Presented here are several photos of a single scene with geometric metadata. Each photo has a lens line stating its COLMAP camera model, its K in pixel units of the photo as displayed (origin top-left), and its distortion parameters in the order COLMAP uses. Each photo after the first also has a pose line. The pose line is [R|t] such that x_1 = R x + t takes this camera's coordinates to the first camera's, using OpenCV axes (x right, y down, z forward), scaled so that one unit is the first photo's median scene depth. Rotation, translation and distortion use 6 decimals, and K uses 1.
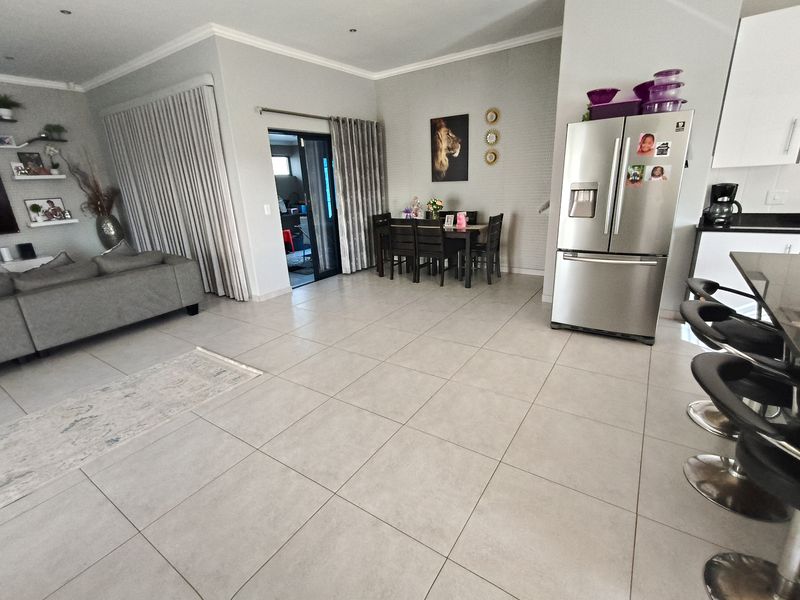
lens RADIAL K [[375.3, 0, 400.8], [0, 375.3, 296.3], [0, 0, 1]] dist [-0.002827, 0.000366]
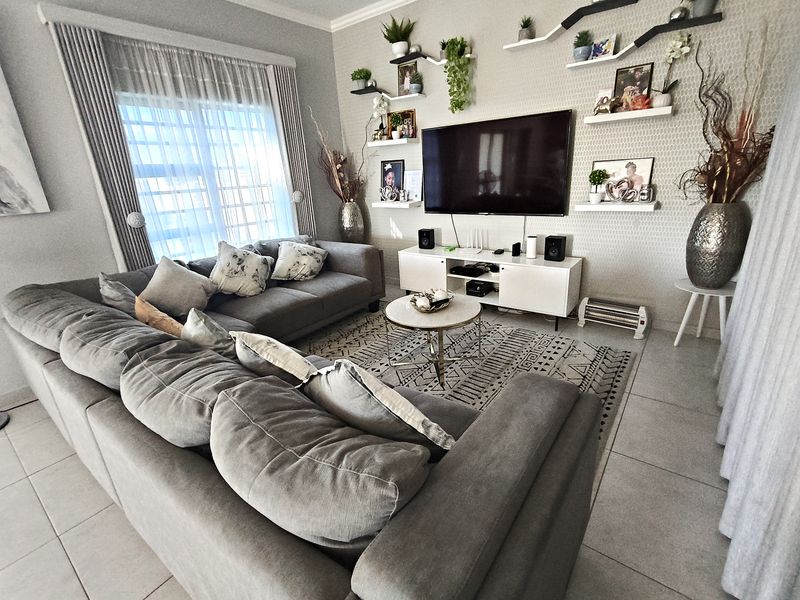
lens RADIAL K [[375.3, 0, 400.8], [0, 375.3, 296.3], [0, 0, 1]] dist [-0.002827, 0.000366]
pose [[-0.056030, 0.375624, -0.925077, -0.336179], [-0.241421, 0.893941, 0.377604, -0.188036], [0.968802, 0.244490, 0.040596, 0.640912]]
